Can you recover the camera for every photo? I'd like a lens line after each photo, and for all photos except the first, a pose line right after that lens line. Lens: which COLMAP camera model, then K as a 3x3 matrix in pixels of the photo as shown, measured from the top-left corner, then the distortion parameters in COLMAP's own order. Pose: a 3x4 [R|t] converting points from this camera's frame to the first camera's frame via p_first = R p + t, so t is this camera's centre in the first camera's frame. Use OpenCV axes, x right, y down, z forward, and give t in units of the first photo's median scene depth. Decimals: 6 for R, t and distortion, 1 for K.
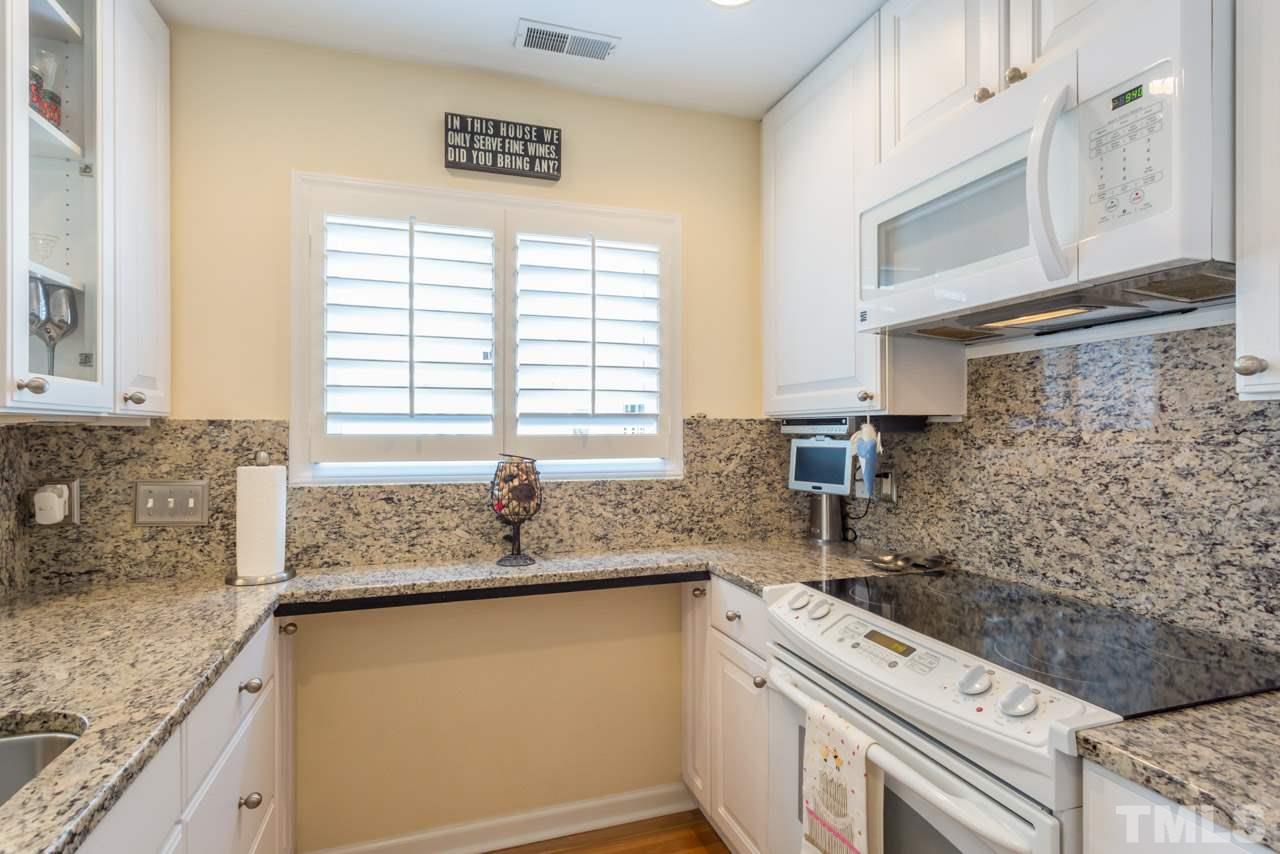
lens RADIAL K [[625.2, 0, 626.9], [0, 625.2, 434.0], [0, 0, 1]] dist [0.003000, 0.001021]
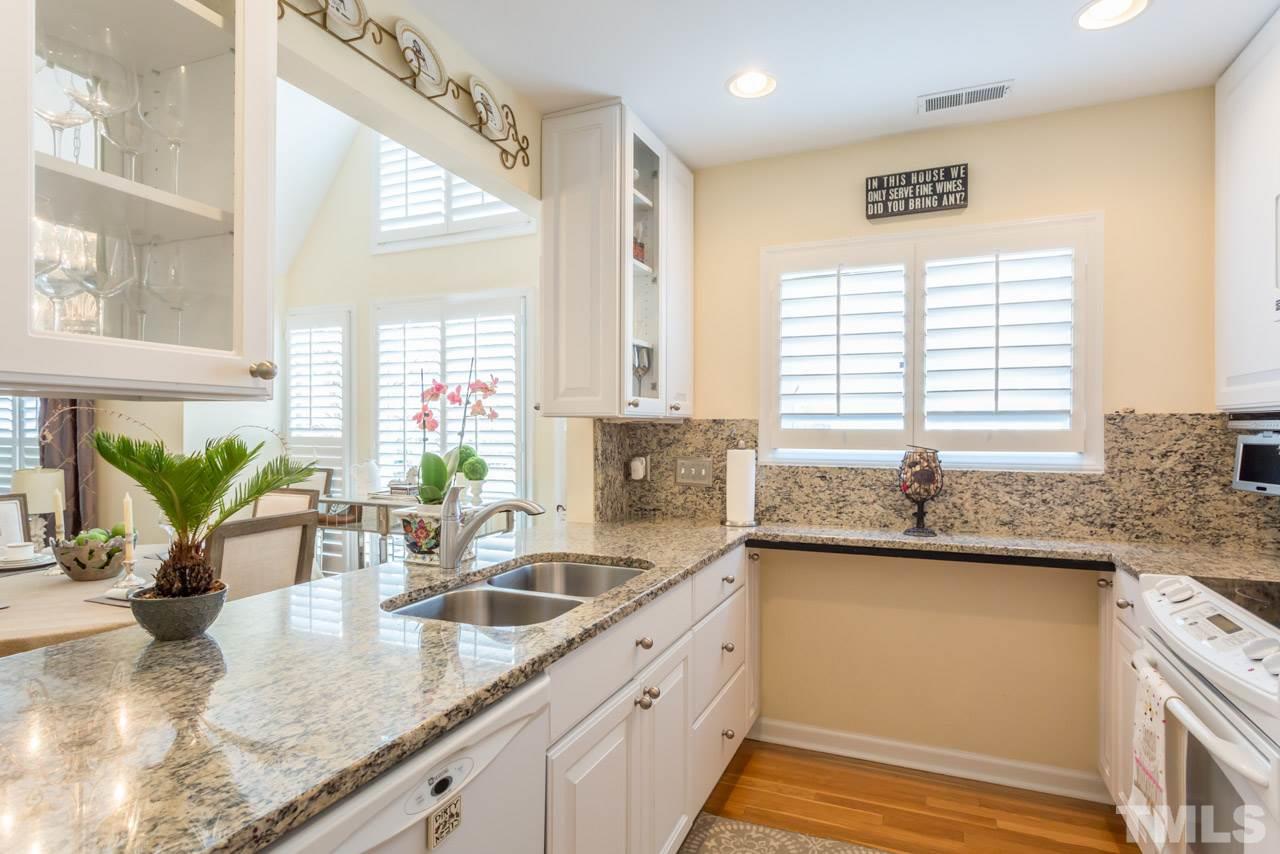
lens RADIAL K [[668.5, 0, 640.0], [0, 668.5, 427.0], [0, 0, 1]] dist [0.001289, 0.000249]
pose [[0.748719, 0.000107, -0.662888, 0.271853], [-0.002862, 0.999991, -0.003071, 0.001900], [0.662882, 0.004197, 0.748712, -0.331470]]
